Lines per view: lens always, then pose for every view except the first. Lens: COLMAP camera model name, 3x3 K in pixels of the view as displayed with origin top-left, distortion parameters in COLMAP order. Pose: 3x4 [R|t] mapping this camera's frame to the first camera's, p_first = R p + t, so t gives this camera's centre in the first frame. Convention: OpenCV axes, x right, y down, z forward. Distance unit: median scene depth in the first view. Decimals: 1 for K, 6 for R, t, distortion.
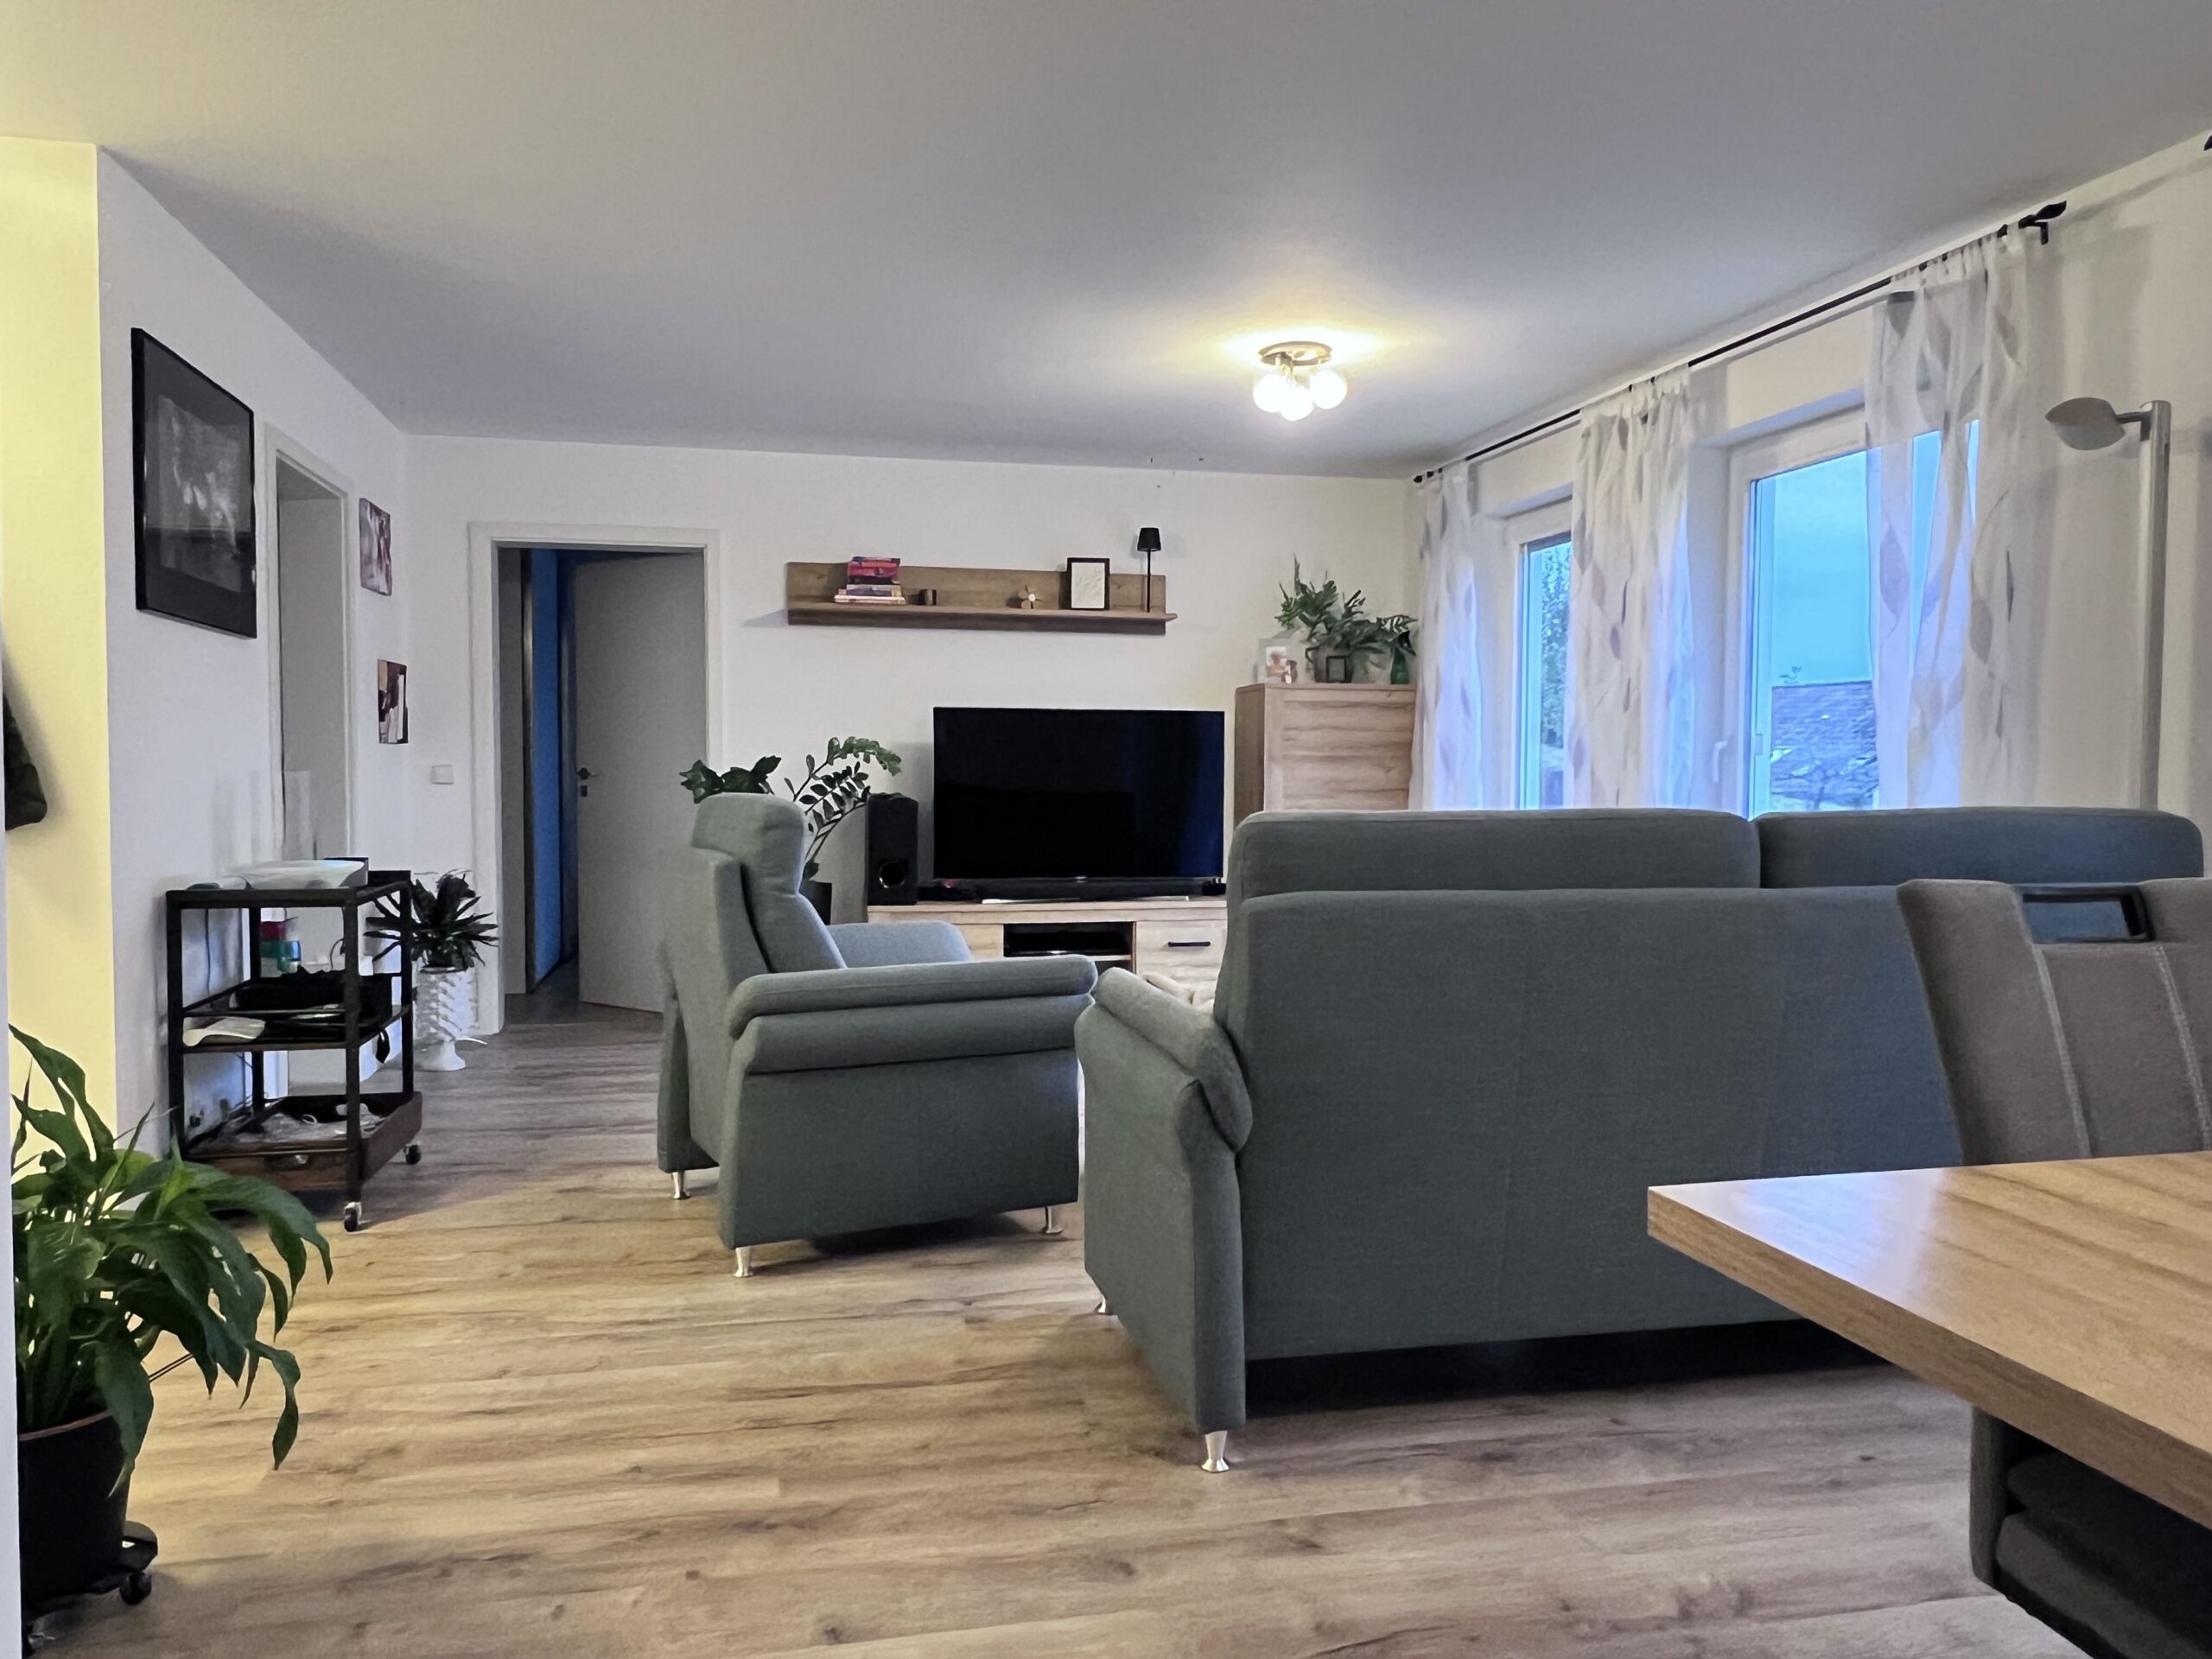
lens RADIAL K [[1597.3, 0, 1106.0], [0, 1597.3, 829.5], [0, 0, 1]] dist [0.000419, 0.000579]
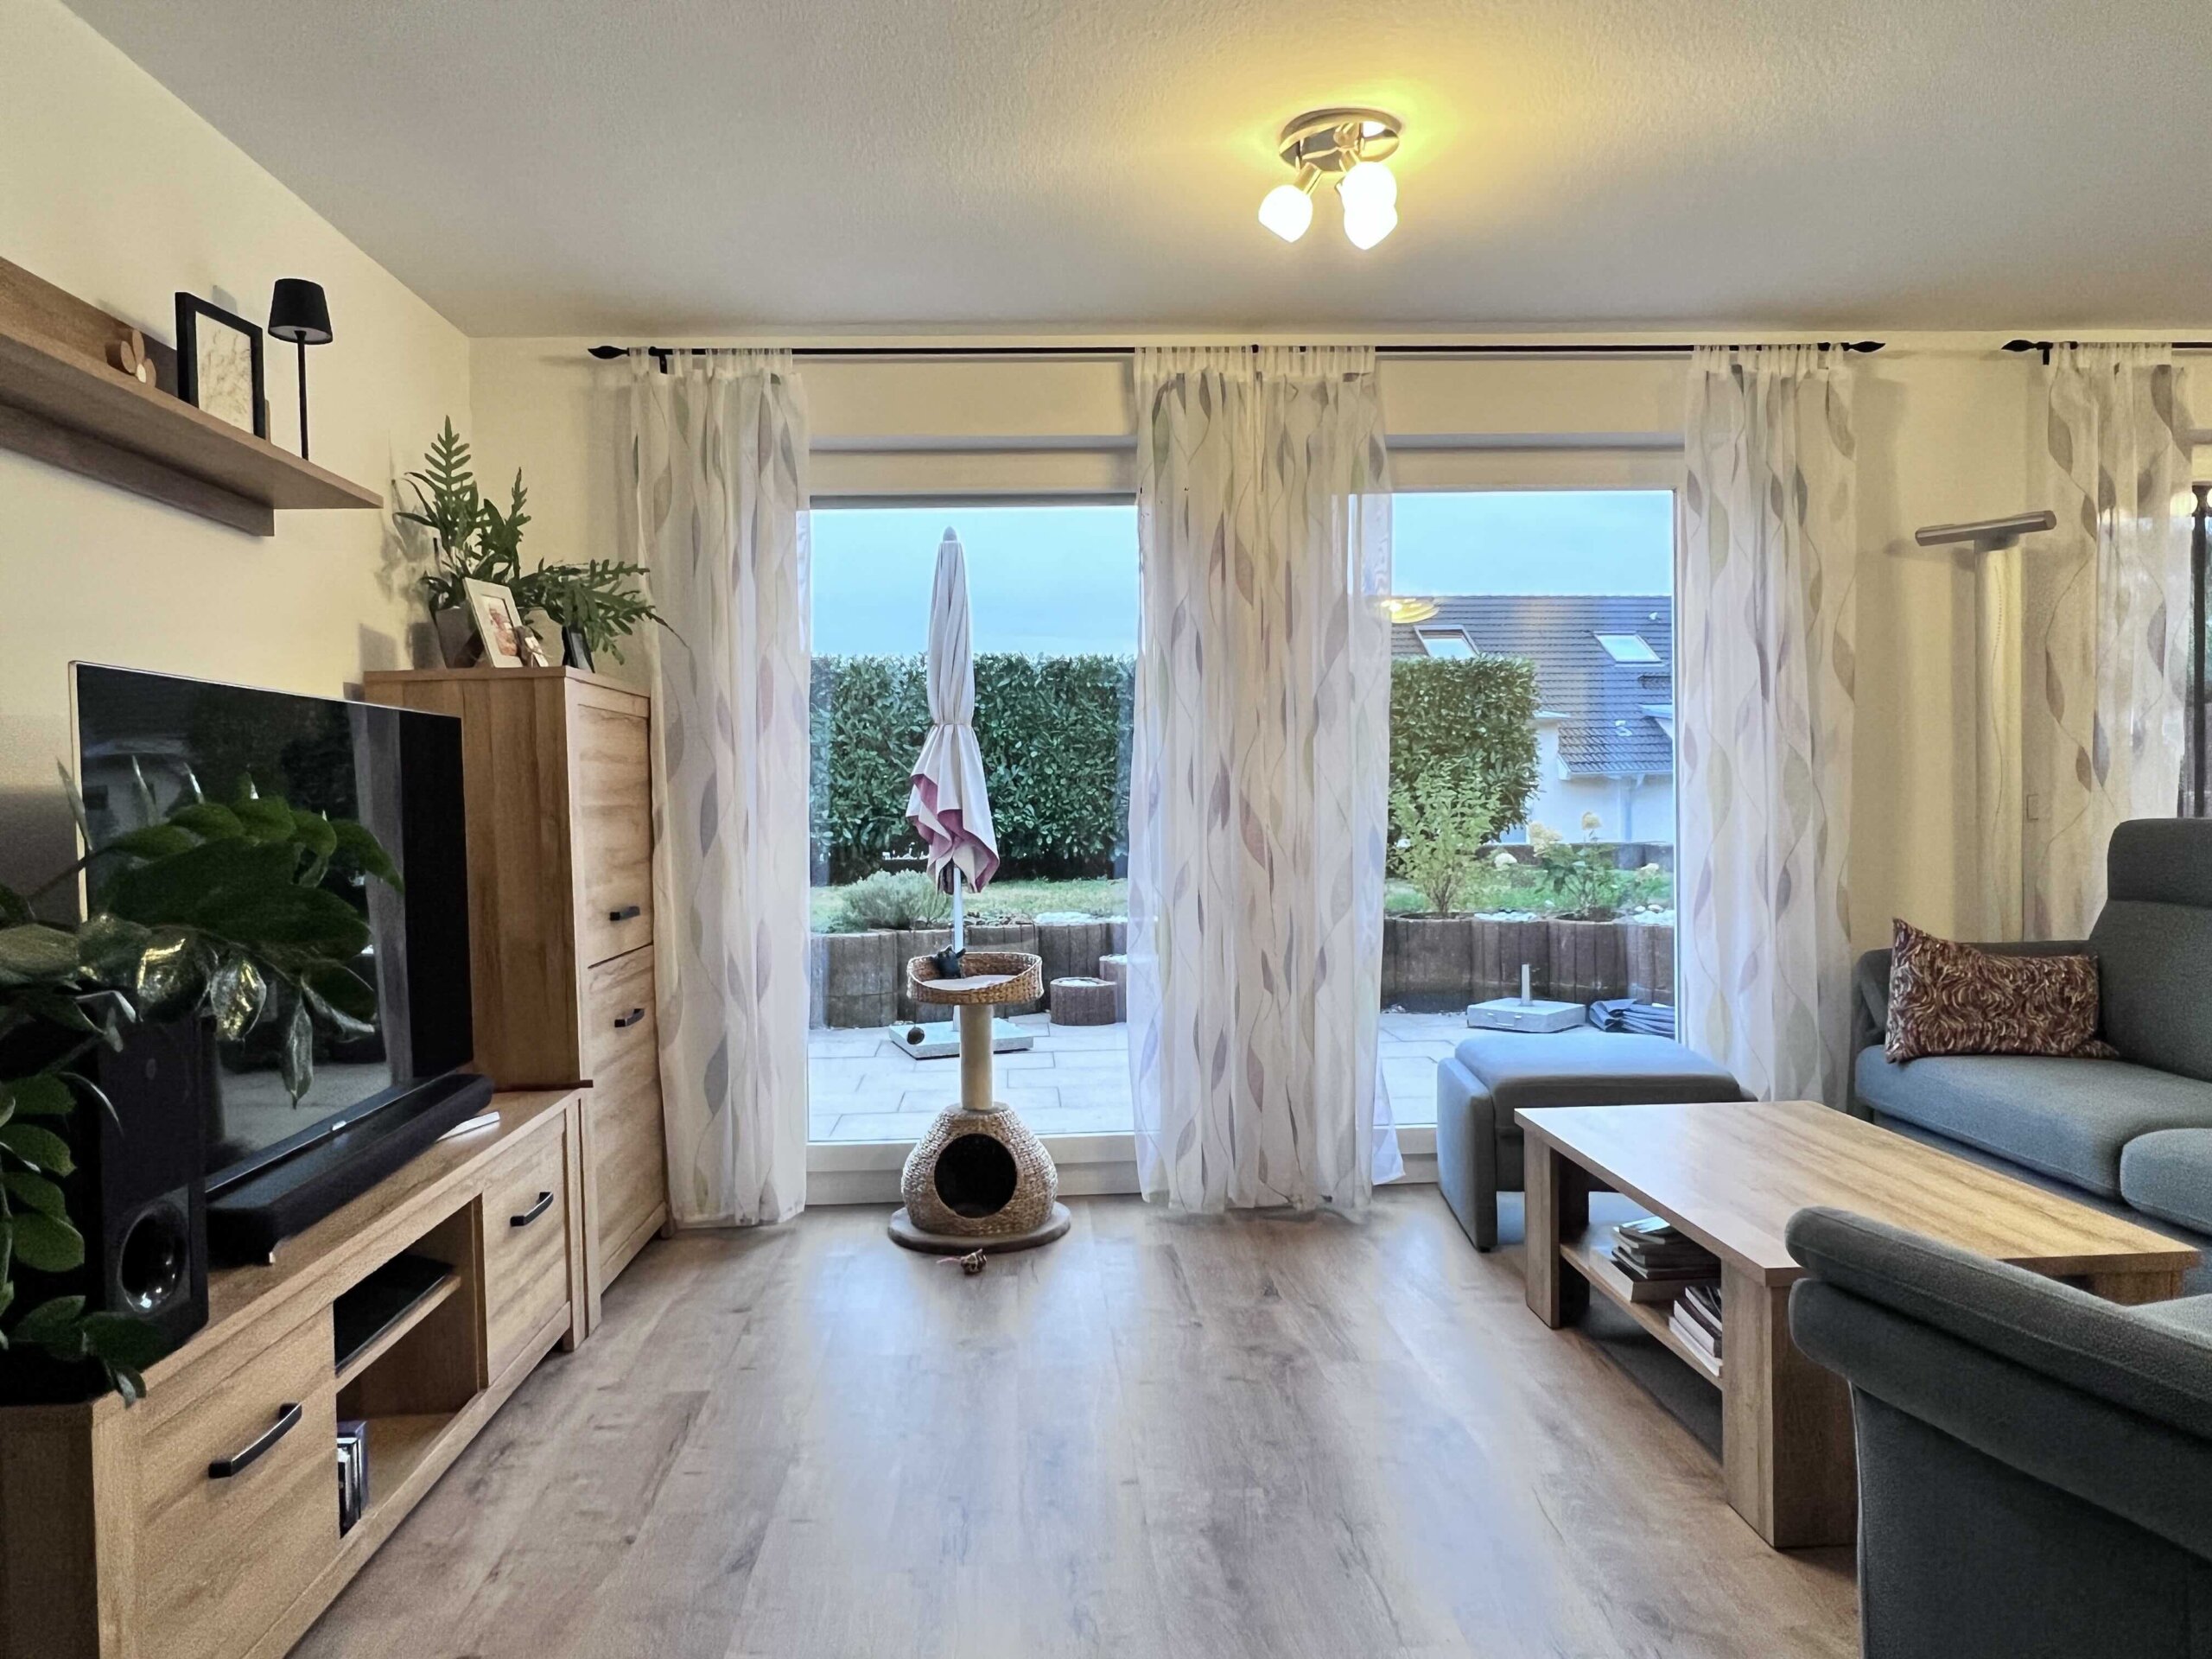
lens RADIAL K [[1447.0, 0, 1106.0], [0, 1447.0, 829.5], [0, 0, 1]] dist [0.001214, 0.000273]
pose [[0.159197, -0.031886, 0.986732, -0.600709], [0.065561, 0.997613, 0.021660, -0.073570], [-0.985068, 0.061242, 0.160907, 1.375896]]
